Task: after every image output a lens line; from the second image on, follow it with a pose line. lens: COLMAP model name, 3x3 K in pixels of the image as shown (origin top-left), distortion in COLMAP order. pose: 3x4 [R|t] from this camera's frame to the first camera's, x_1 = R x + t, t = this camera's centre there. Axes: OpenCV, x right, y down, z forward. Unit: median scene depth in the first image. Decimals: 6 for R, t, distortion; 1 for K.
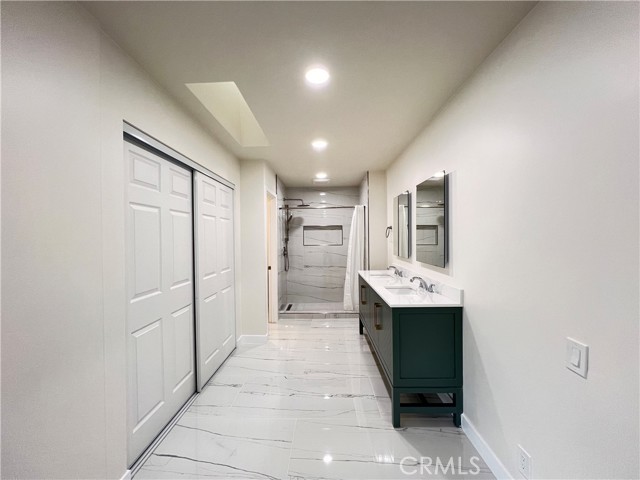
lens RADIAL K [[256.1, 0, 319.4], [0, 256.1, 241.1], [0, 0, 1]] dist [-0.000148, 0.000304]
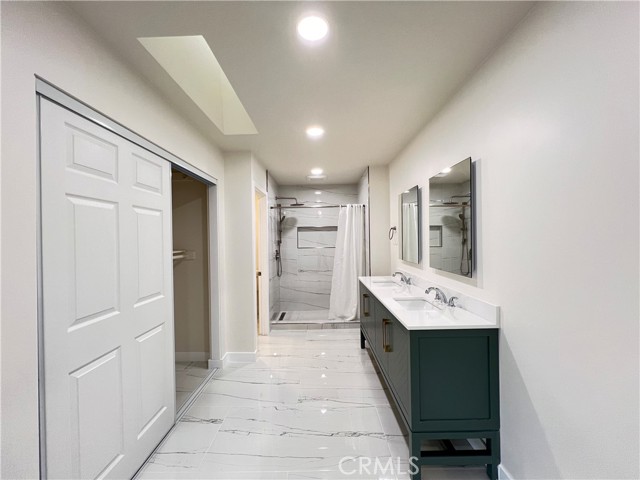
lens RADIAL K [[256.1, 0, 319.5], [0, 256.1, 241.5], [0, 0, 1]] dist [-0.000148, 0.000304]
pose [[0.999793, -0.004397, 0.019868, -0.002484], [0.004475, 0.999982, -0.003893, -0.003598], [-0.019851, 0.003981, 0.999795, 0.094216]]
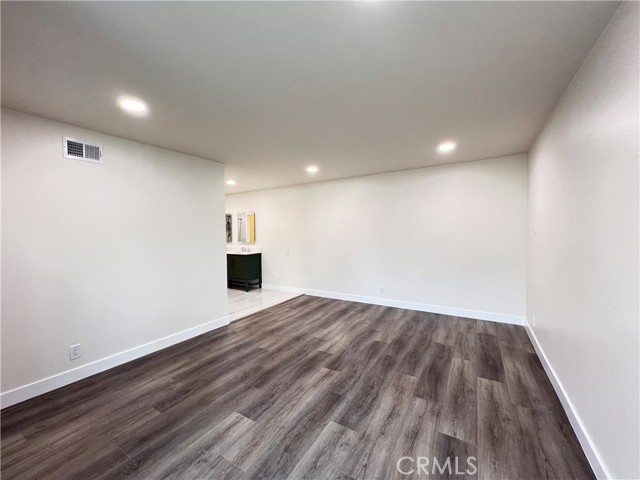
lens RADIAL K [[256.1, 0, 318.9], [0, 256.1, 238.7], [0, 0, 1]] dist [-0.000148, 0.000304]
pose [[0.508937, -0.020525, 0.860559, -0.852430], [0.023303, 0.999678, 0.010062, 0.019162], [-0.860488, 0.014932, 0.509251, -0.607550]]
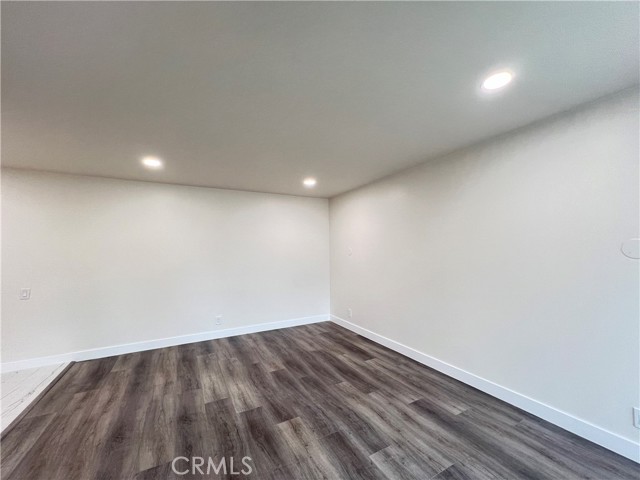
lens RADIAL K [[256.1, 0, 317.6], [0, 256.1, 241.1], [0, 0, 1]] dist [-0.000148, 0.000304]
pose [[-0.488314, 0.047422, 0.871379, -0.801912], [0.031810, 0.998826, -0.036532, 0.007827], [-0.872088, 0.009880, -0.489249, -0.138232]]
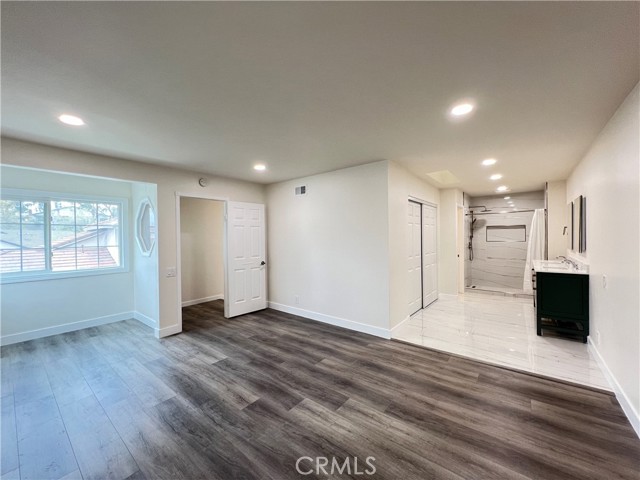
lens RADIAL K [[256.1, 0, 318.0], [0, 256.1, 237.9], [0, 0, 1]] dist [-0.000148, 0.000304]
pose [[0.788617, 0.004553, -0.614868, 0.073723], [-0.006017, 0.999982, -0.000312, 0.006554], [0.614856, 0.003946, 0.788630, -0.638271]]
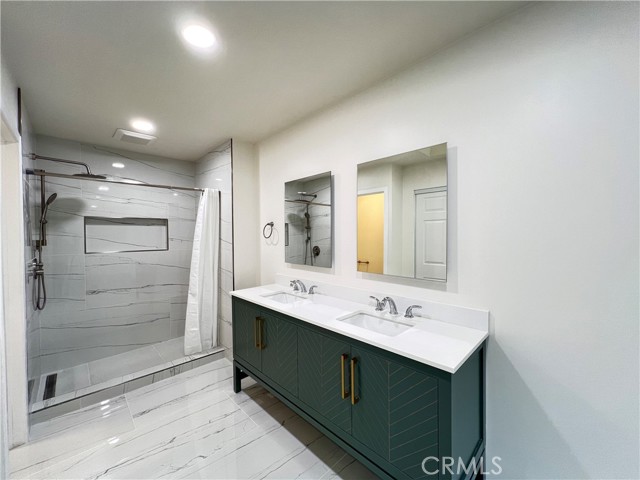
lens RADIAL K [[256.1, 0, 320.9], [0, 256.1, 239.5], [0, 0, 1]] dist [-0.000148, 0.000304]
pose [[0.699085, -0.010072, 0.714967, -0.120331], [0.011089, 0.999933, 0.003244, -0.009177], [-0.714952, 0.005660, 0.699150, 0.346295]]
